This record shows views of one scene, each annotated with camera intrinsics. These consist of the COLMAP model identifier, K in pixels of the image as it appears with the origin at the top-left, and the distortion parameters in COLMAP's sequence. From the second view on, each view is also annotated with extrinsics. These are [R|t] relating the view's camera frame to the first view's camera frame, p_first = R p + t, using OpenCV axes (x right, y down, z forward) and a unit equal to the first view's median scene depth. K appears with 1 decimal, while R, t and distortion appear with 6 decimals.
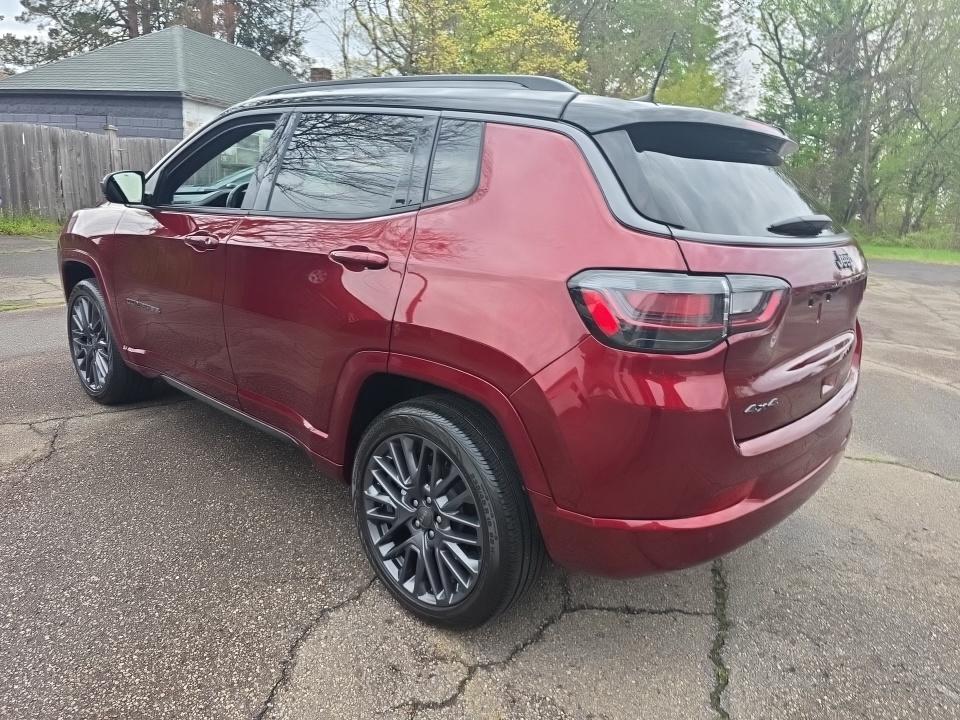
lens RADIAL K [[653.5, 0, 479.7], [0, 653.5, 363.1], [0, 0, 1]] dist [0.011589, -0.005490]
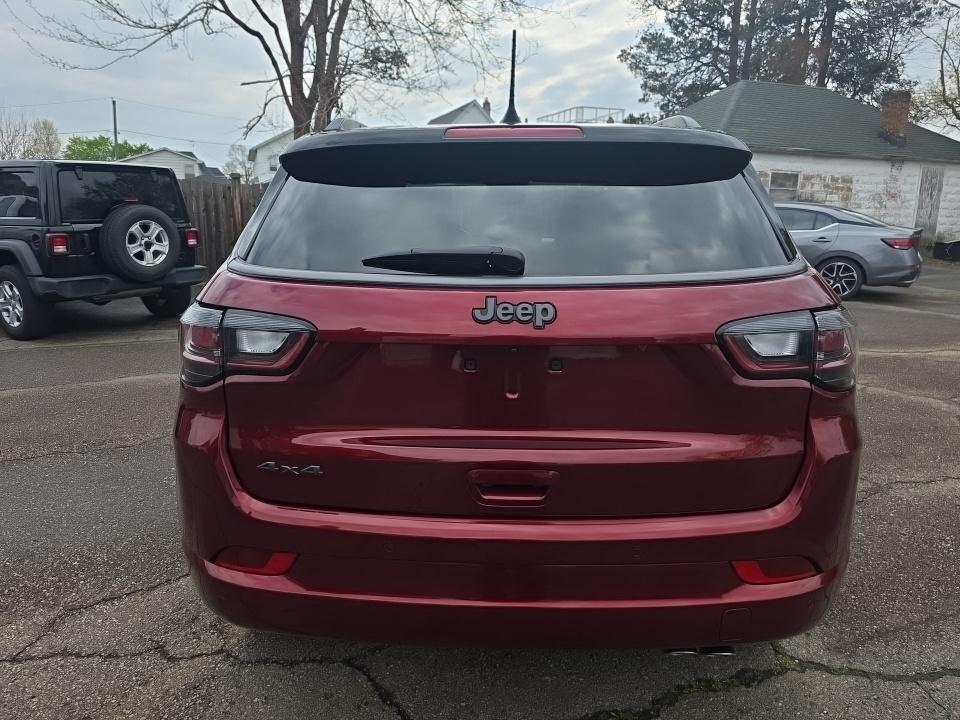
lens RADIAL K [[653.5, 0, 480.6], [0, 653.5, 356.1], [0, 0, 1]] dist [0.011589, -0.005490]
pose [[0.634091, 0.112435, -0.765040, 1.015410], [-0.169437, 0.985531, 0.004405, -0.102344], [0.754466, 0.126833, 0.643967, 0.526298]]
